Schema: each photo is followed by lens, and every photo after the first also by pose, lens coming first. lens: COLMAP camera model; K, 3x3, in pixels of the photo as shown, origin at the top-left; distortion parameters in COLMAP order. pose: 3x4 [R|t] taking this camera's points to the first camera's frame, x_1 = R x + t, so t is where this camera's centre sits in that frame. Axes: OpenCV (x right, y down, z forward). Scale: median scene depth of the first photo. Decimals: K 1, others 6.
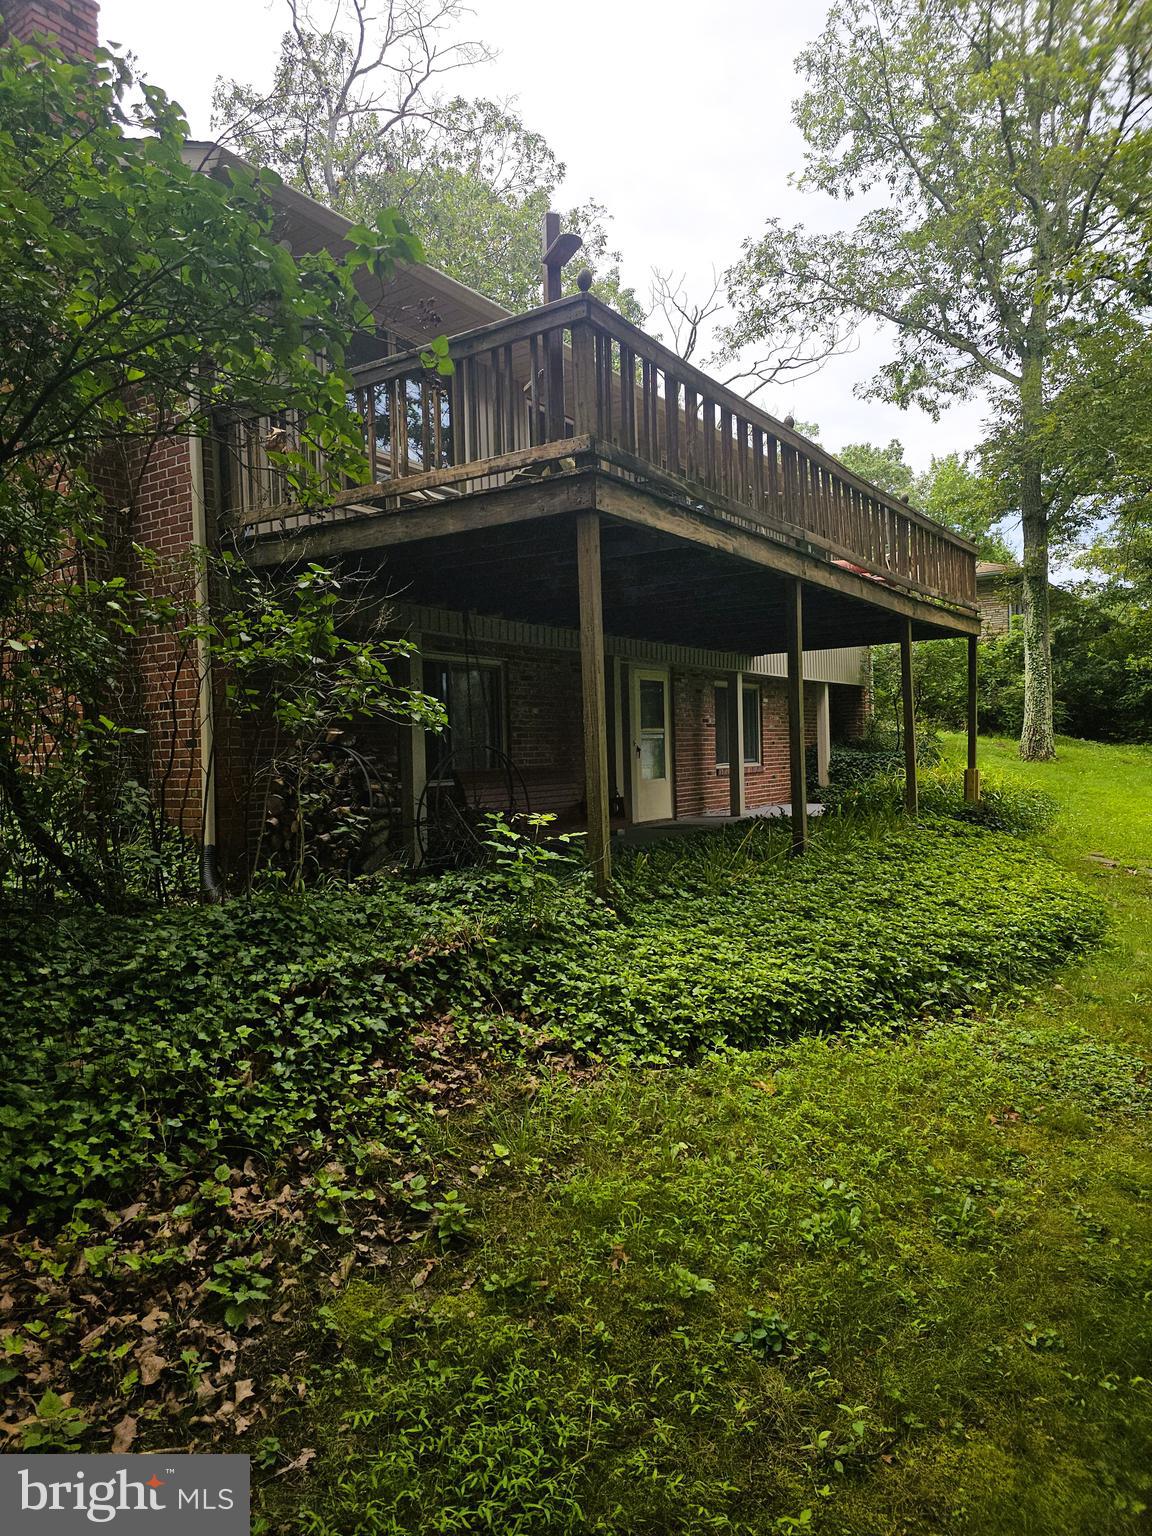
lens RADIAL K [[1011.1, 0, 576.0], [0, 1011.1, 768.0], [0, 0, 1]] dist [0.005181, -0.026971]
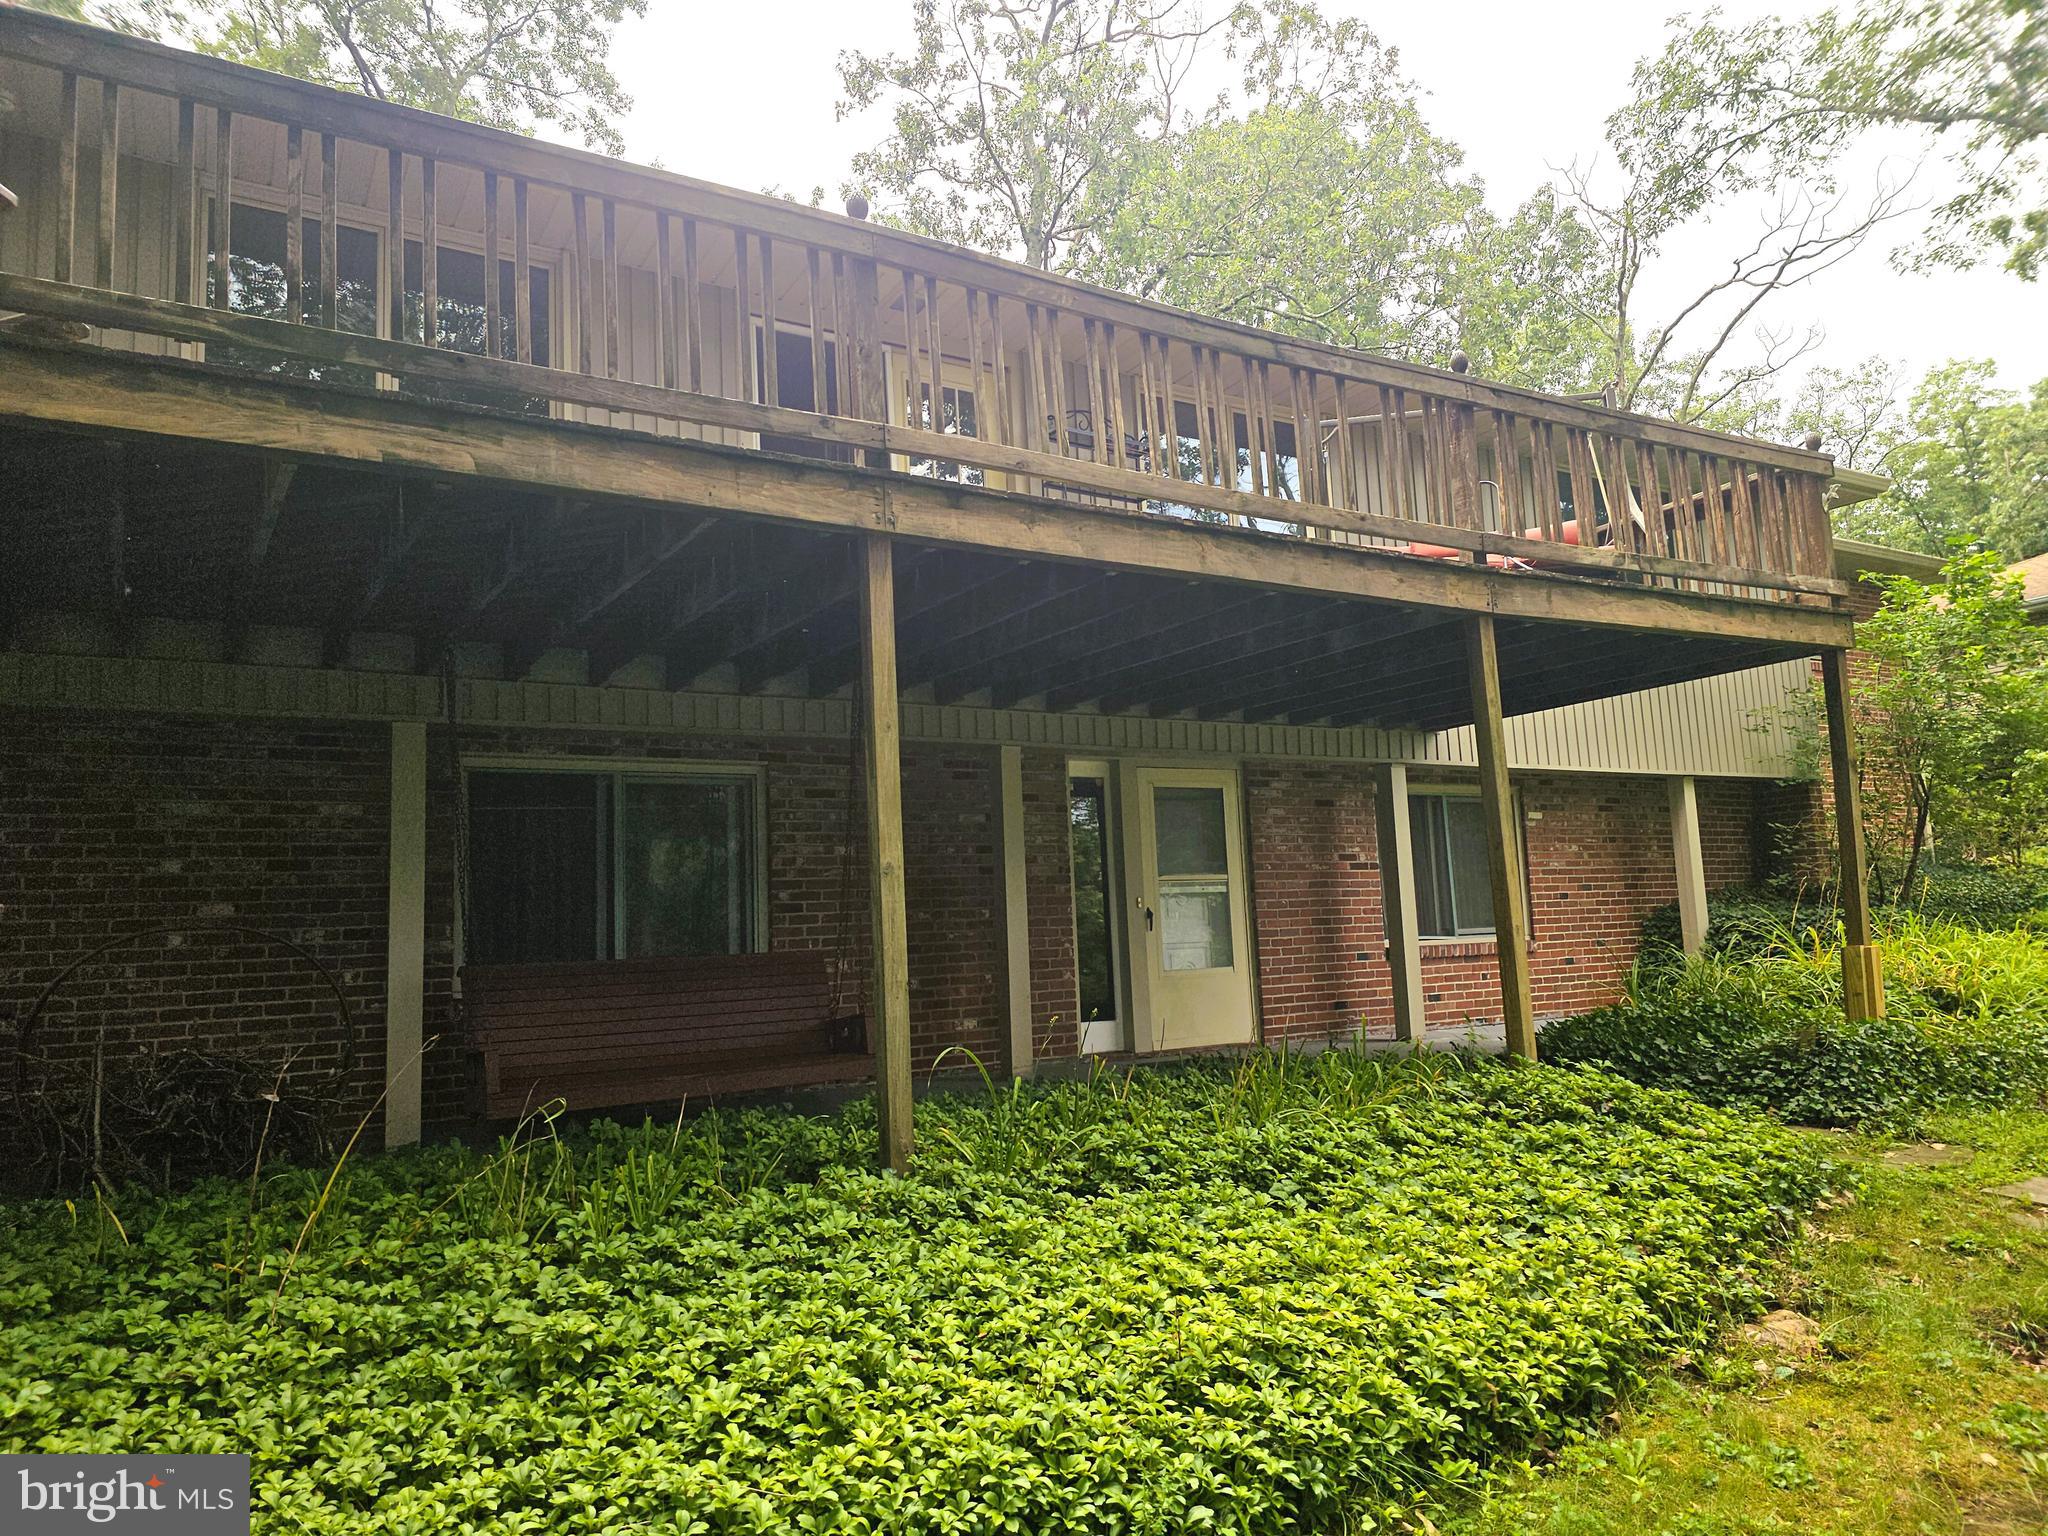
lens RADIAL K [[1371.6, 0, 990.0], [0, 1371.6, 728.9], [0, 0, 1]] dist [0.001276, -0.001425]
pose [[0.894111, -0.071290, -0.442135, 0.166644], [0.005675, 0.988973, -0.147986, -0.004427], [0.447809, 0.129807, 0.884656, 0.151383]]
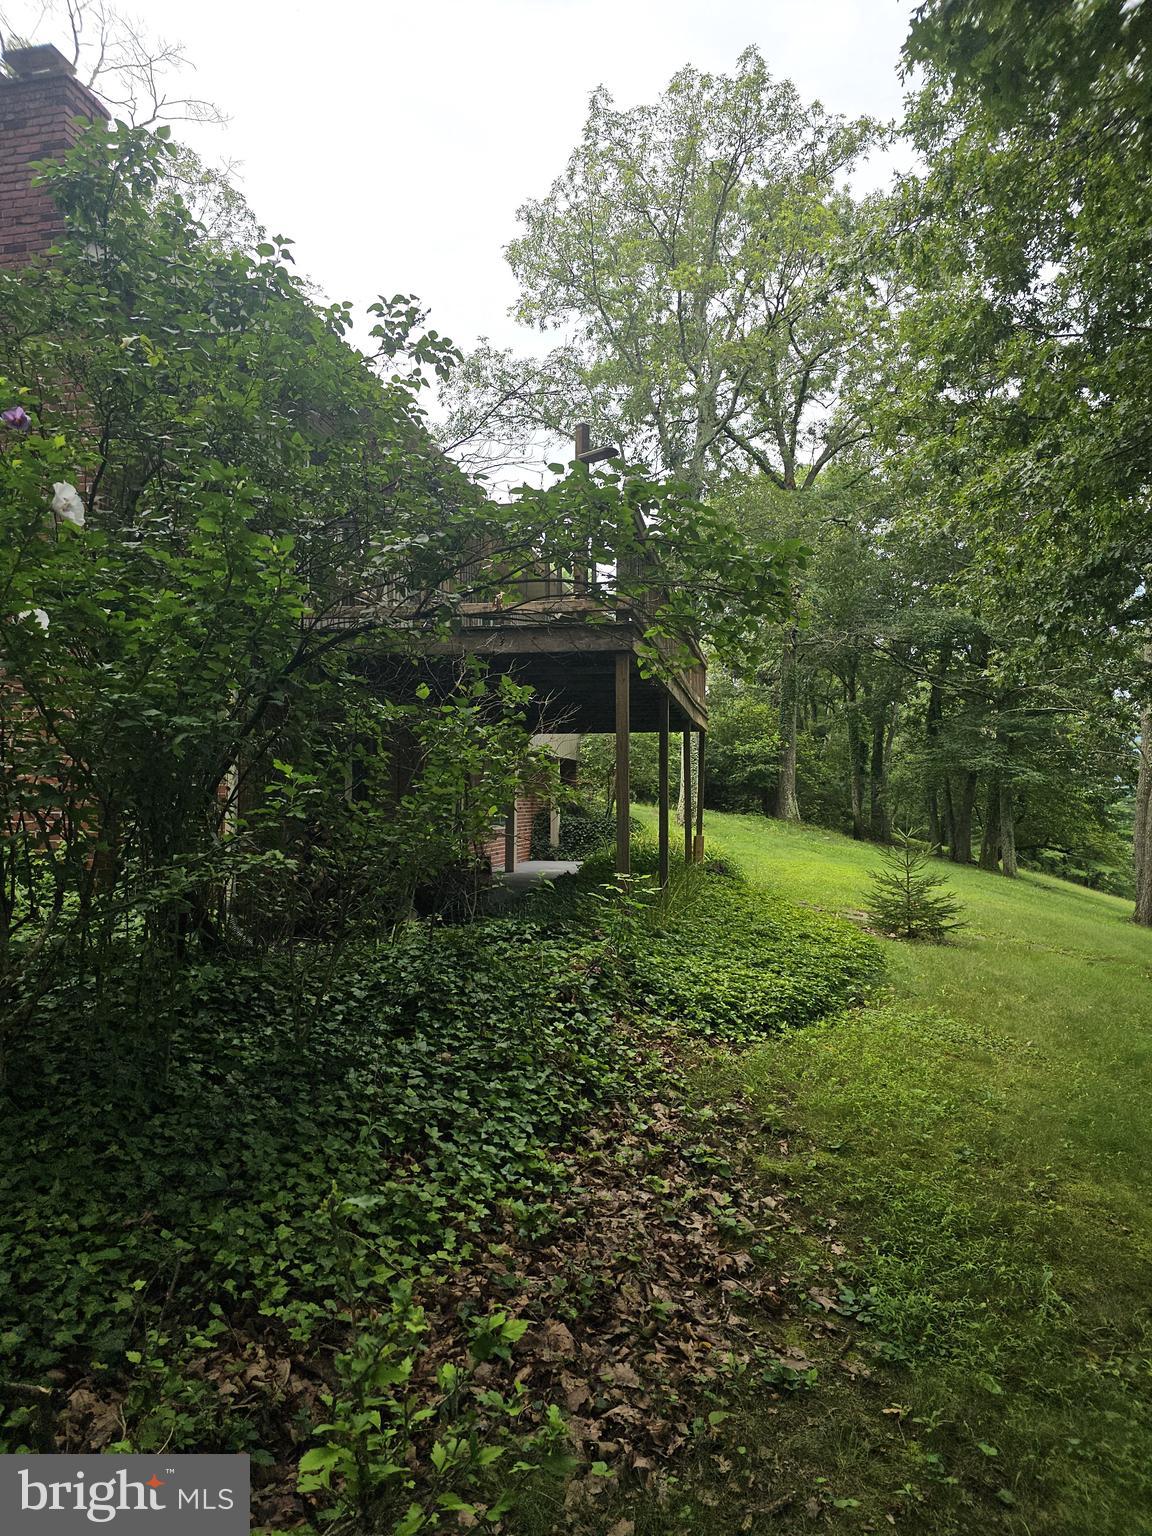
lens RADIAL K [[1011.1, 0, 576.0], [0, 1011.1, 768.0], [0, 0, 1]] dist [0.005181, -0.026971]
pose [[0.915582, 0.049524, 0.399070, -0.142301], [-0.029003, 0.997936, -0.057301, -0.003966], [-0.401084, 0.040890, 0.915128, -0.054420]]
